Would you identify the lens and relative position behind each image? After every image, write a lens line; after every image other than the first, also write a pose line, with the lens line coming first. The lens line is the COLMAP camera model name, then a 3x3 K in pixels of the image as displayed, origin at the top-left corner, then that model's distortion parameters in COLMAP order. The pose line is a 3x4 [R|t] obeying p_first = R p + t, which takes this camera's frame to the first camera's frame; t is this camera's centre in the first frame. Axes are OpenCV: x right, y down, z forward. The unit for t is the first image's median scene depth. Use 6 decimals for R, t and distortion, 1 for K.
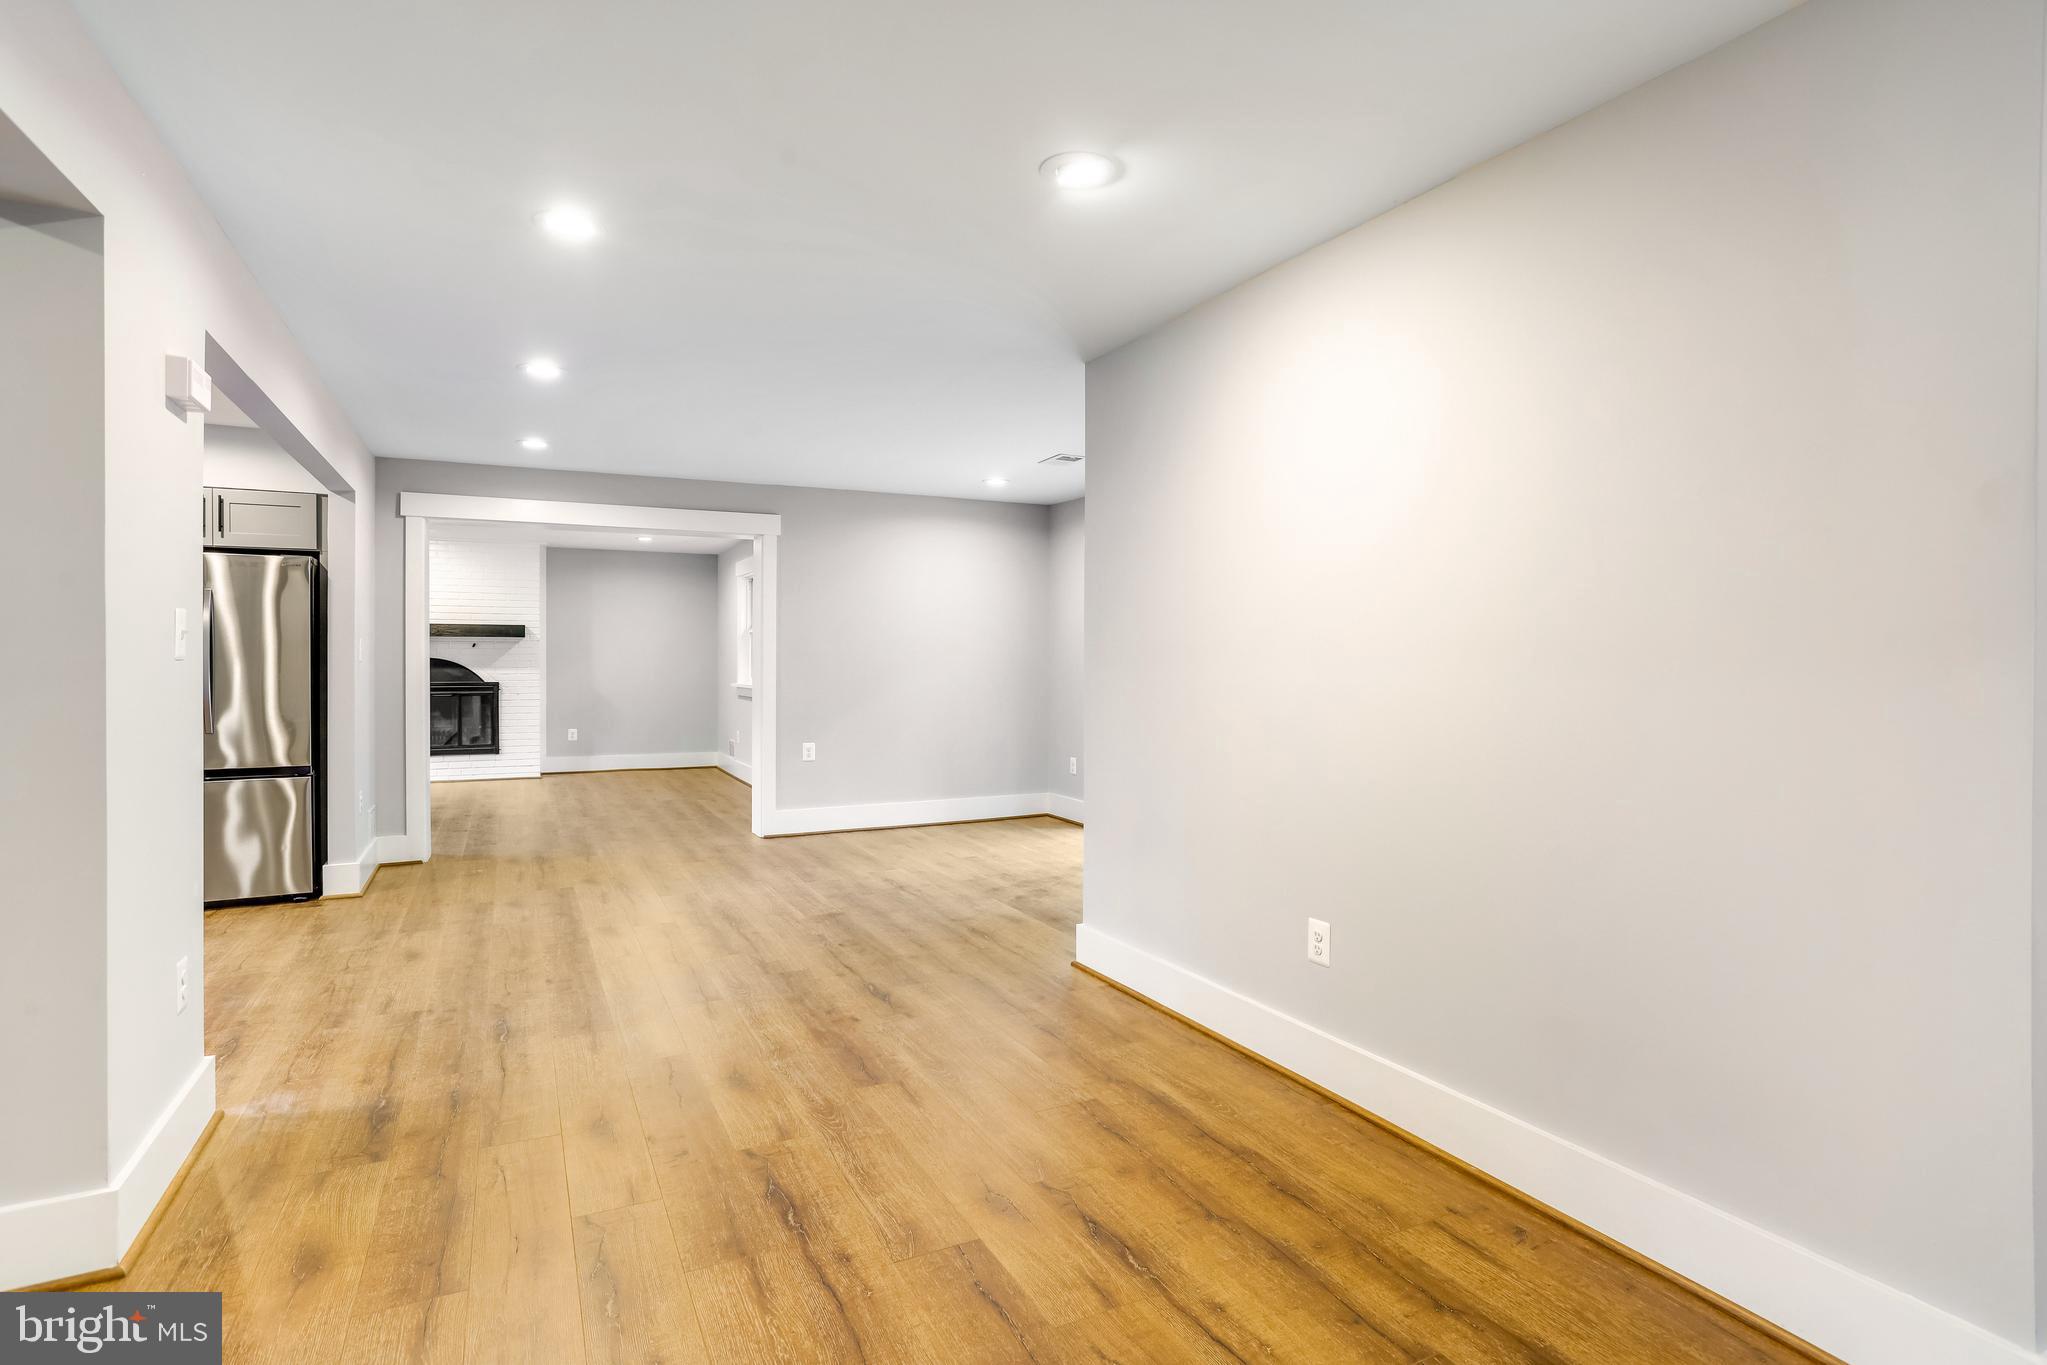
lens RADIAL K [[1040.3, 0, 1067.2], [0, 1040.3, 680.0], [0, 0, 1]] dist [-0.056173, 0.025307]
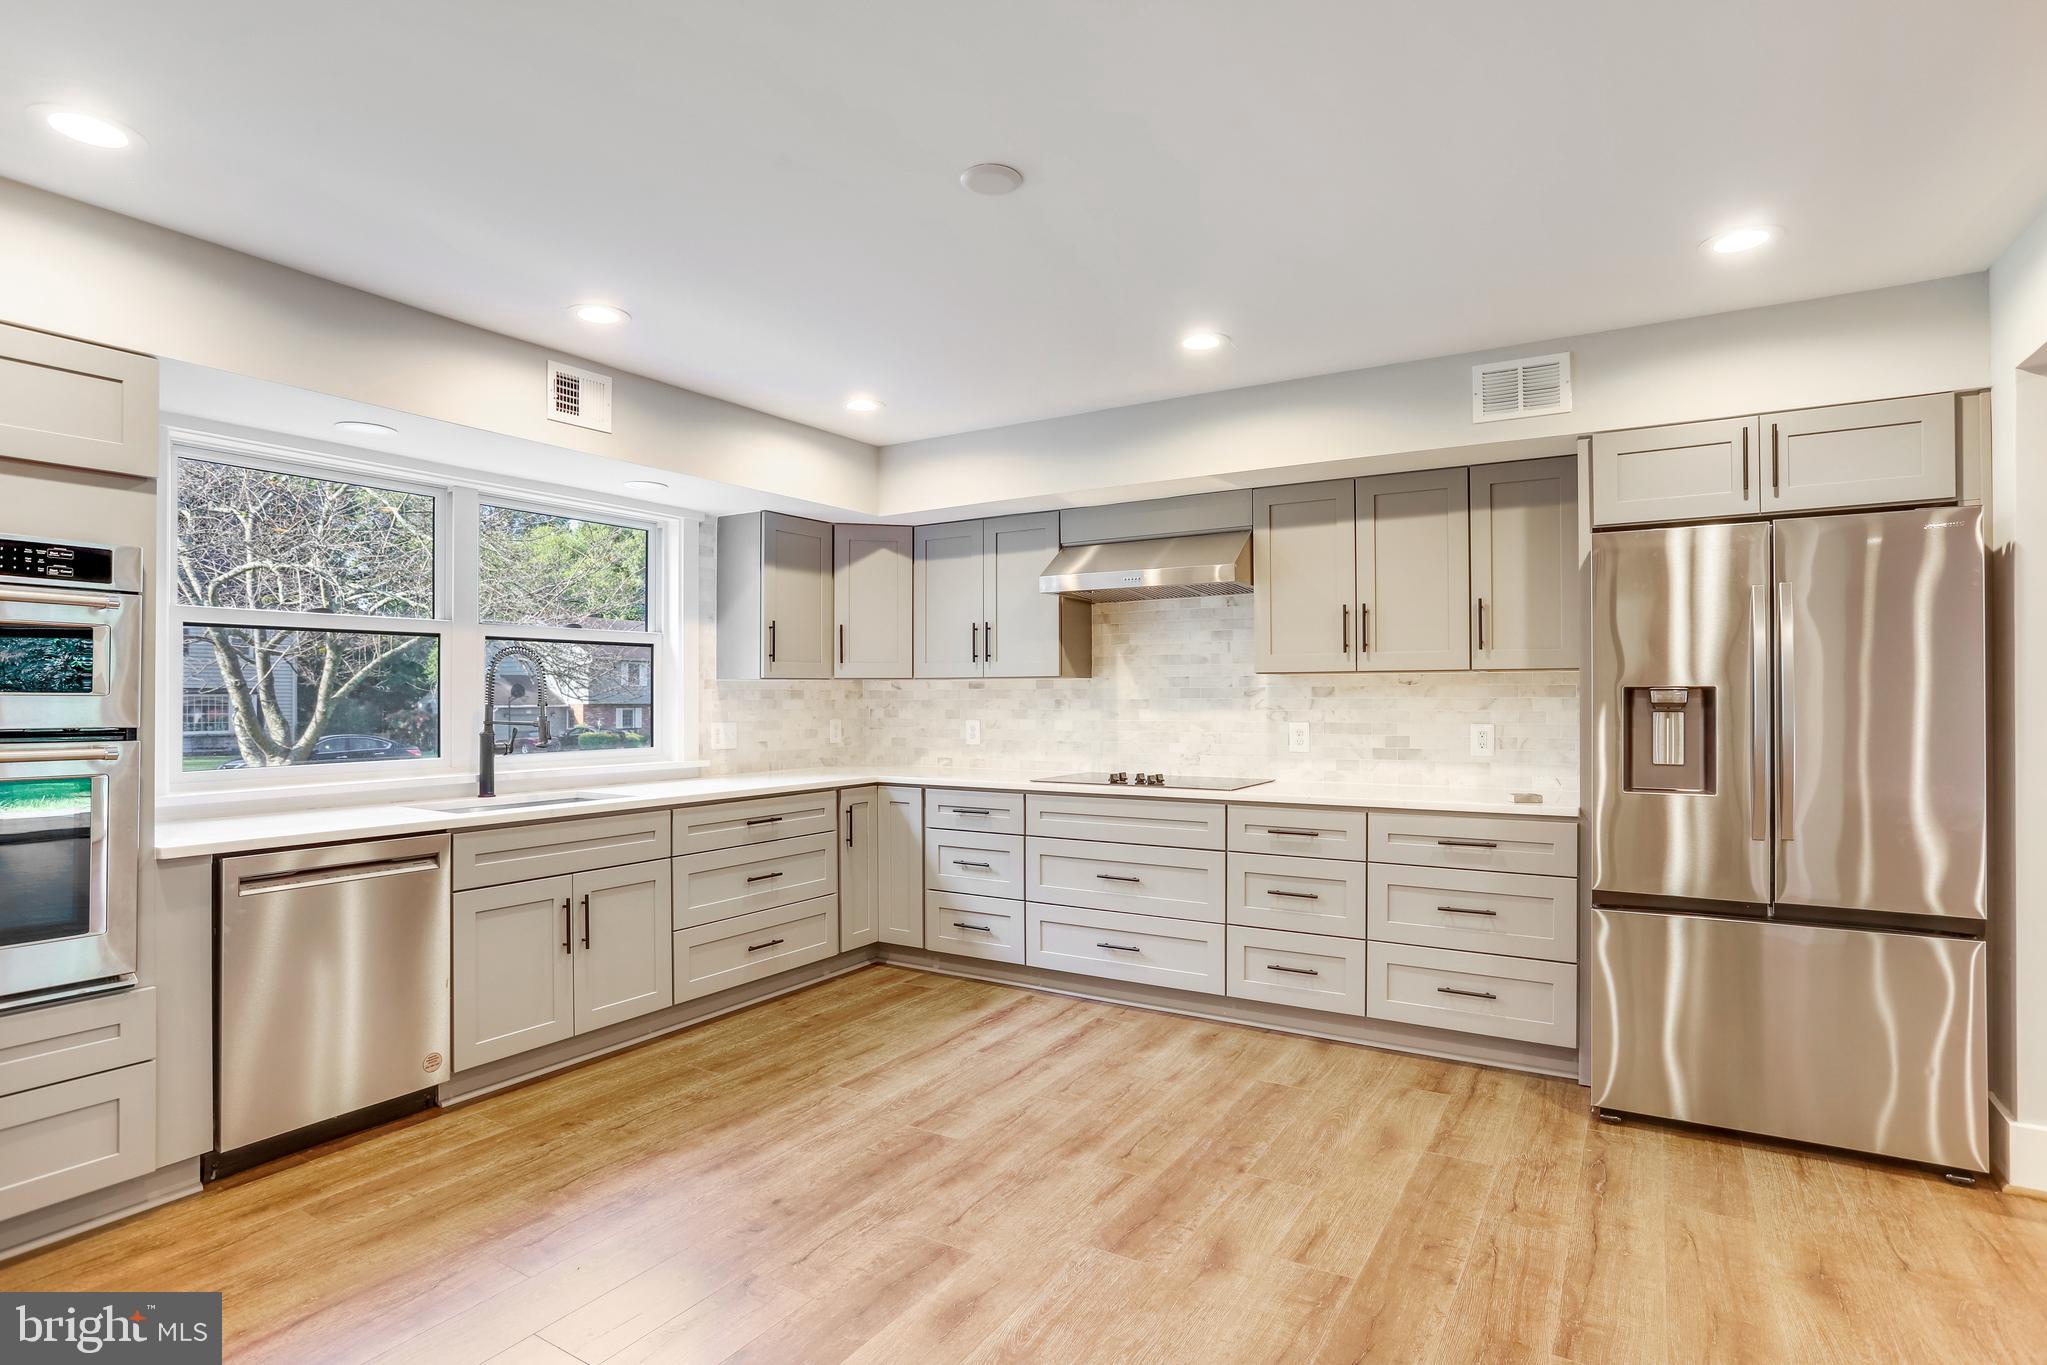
lens RADIAL K [[1065.5, 0, 998.8], [0, 1065.5, 682.9], [0, 0, 1]] dist [-0.055627, 0.027868]
pose [[0.484072, -0.015523, -0.874890, -0.445386], [-0.013386, 0.999594, -0.025142, -0.011002], [0.874925, 0.023882, 0.483668, 0.270774]]
